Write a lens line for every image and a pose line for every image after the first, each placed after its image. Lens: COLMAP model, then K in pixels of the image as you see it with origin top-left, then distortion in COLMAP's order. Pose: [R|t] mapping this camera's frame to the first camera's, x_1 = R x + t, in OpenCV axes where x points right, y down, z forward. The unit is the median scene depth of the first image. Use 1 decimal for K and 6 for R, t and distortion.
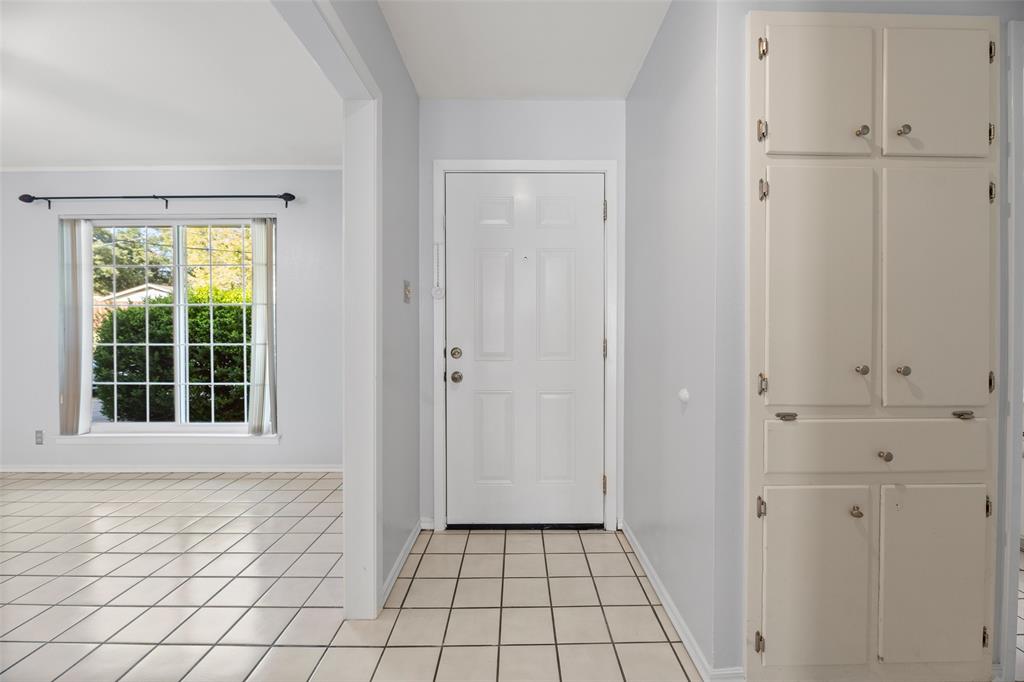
lens RADIAL K [[420.5, 0, 516.5], [0, 420.5, 336.6], [0, 0, 1]] dist [-0.010670, -0.000306]
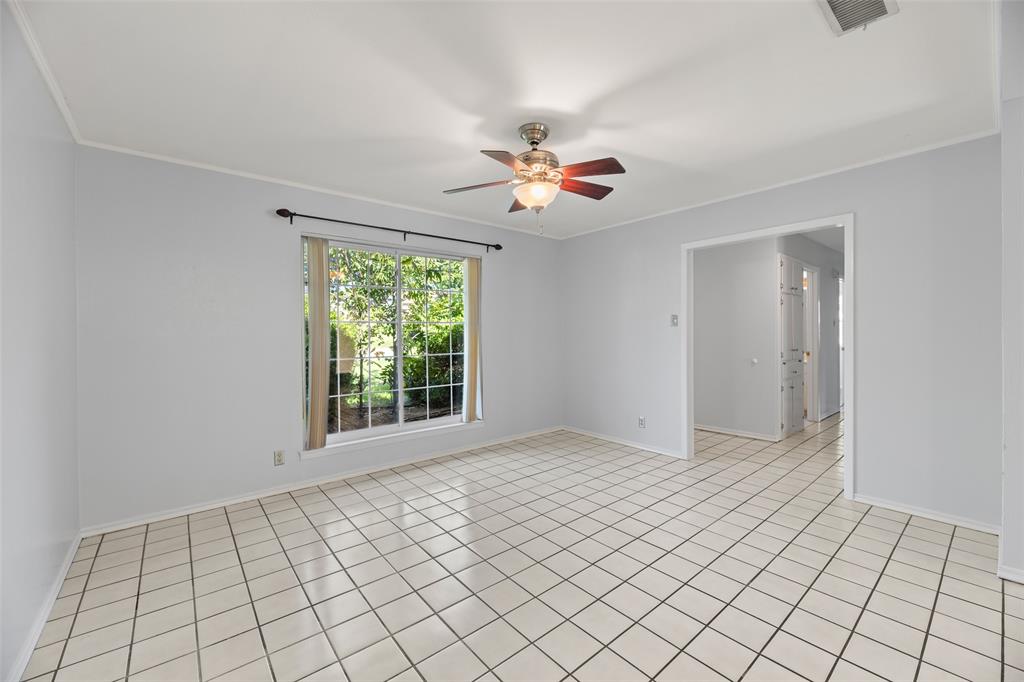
lens RADIAL K [[417.3, 0, 524.4], [0, 417.3, 333.2], [0, 0, 1]] dist [-0.009443, -0.000394]
pose [[0.757473, -0.006291, 0.652836, -1.983503], [0.013594, 0.999889, -0.006138, -0.048971], [-0.652724, 0.013524, 0.757475, -0.164714]]
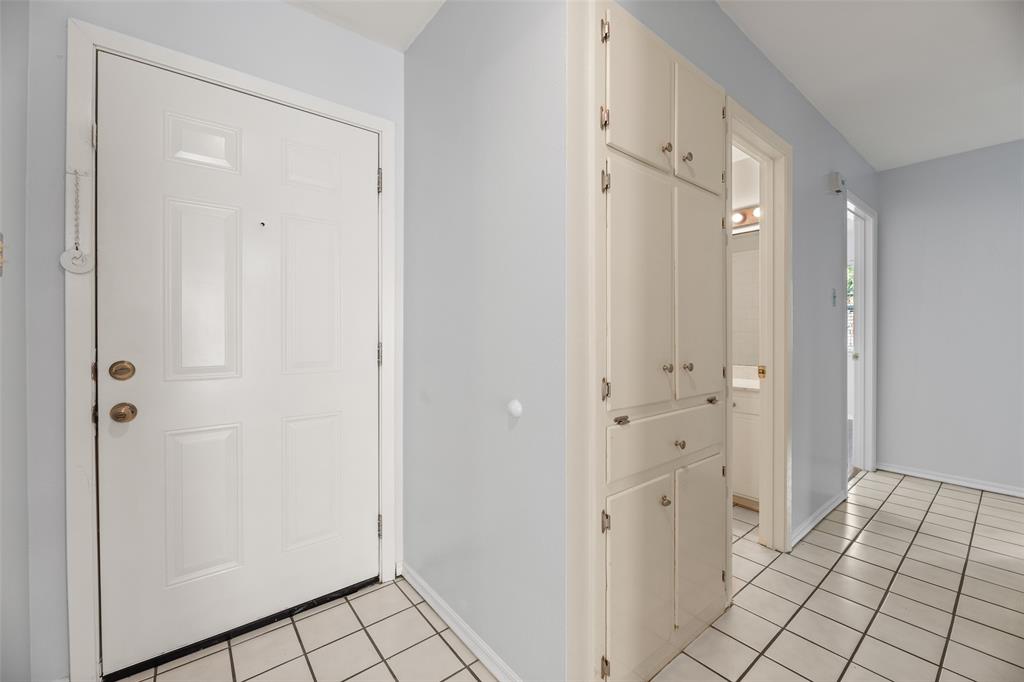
lens RADIAL K [[417.3, 0, 524.4], [0, 417.3, 333.2], [0, 0, 1]] dist [-0.009443, -0.000394]
pose [[0.771500, -0.001889, 0.636227, -0.081262], [0.008261, 0.999941, -0.007049, -0.003523], [-0.636176, 0.010694, 0.771470, 0.223714]]
